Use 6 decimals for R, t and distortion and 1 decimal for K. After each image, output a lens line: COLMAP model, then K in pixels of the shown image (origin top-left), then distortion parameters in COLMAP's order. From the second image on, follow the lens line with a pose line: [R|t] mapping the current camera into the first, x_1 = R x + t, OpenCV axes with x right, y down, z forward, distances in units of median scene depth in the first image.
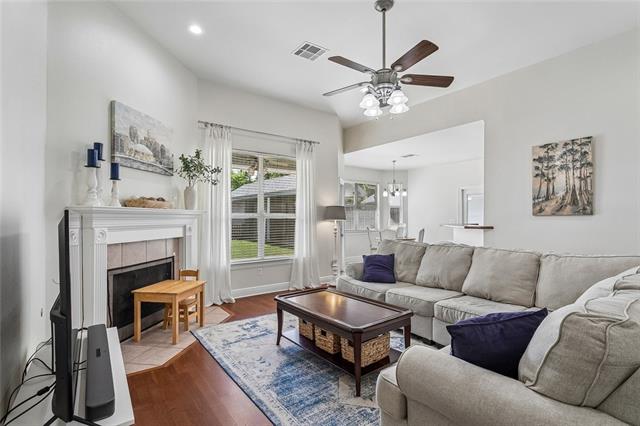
lens RADIAL K [[309.3, 0, 319.3], [0, 309.3, 218.4], [0, 0, 1]] dist [0.001996, 0.000118]
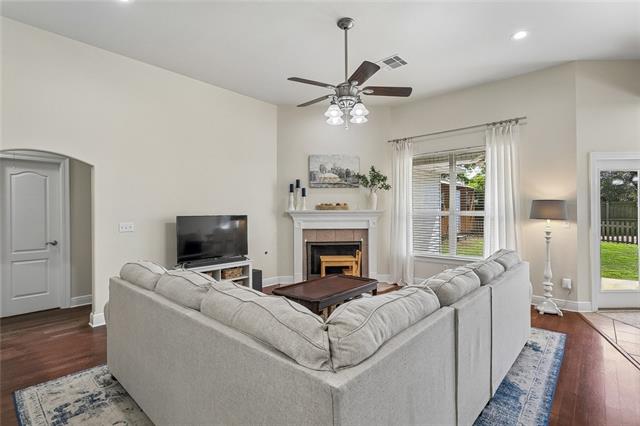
lens RADIAL K [[309.3, 0, 319.4], [0, 309.3, 209.7], [0, 0, 1]] dist [0.001996, 0.000118]
pose [[0.198984, -0.004362, -0.979993, 0.921845], [0.005409, 0.999980, -0.003352, -0.023696], [0.979988, -0.004634, 0.199004, 0.505273]]
